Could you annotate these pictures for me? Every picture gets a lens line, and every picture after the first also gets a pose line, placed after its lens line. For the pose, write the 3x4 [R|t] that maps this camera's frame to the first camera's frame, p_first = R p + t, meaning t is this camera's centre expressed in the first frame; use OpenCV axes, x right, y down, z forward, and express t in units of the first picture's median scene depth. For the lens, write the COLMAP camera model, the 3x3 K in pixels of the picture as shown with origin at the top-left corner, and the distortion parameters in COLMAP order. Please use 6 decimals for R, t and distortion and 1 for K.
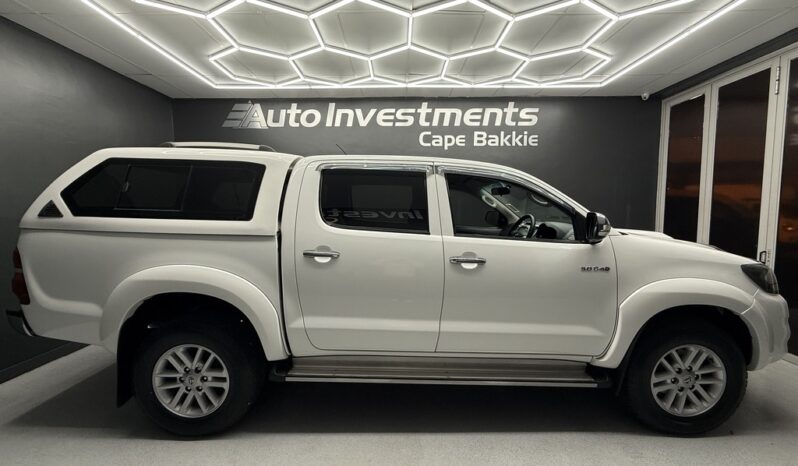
lens RADIAL K [[315.8, 0, 399.1], [0, 315.8, 235.9], [0, 0, 1]] dist [0.001654, 0.000306]
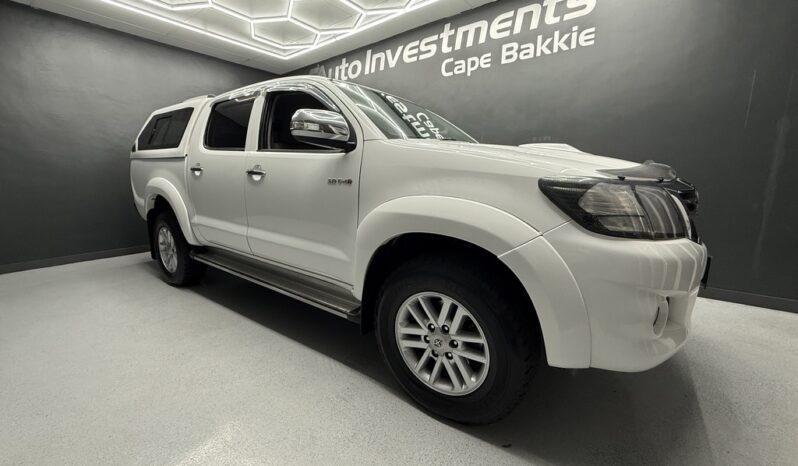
lens RADIAL K [[315.8, 0, 400.4], [0, 315.8, 235.7], [0, 0, 1]] dist [0.001654, 0.000306]
pose [[0.803385, 0.104547, -0.586210, 0.549354], [-0.042464, 0.992019, 0.118725, 0.061584], [0.593944, -0.070489, 0.801413, 0.178099]]
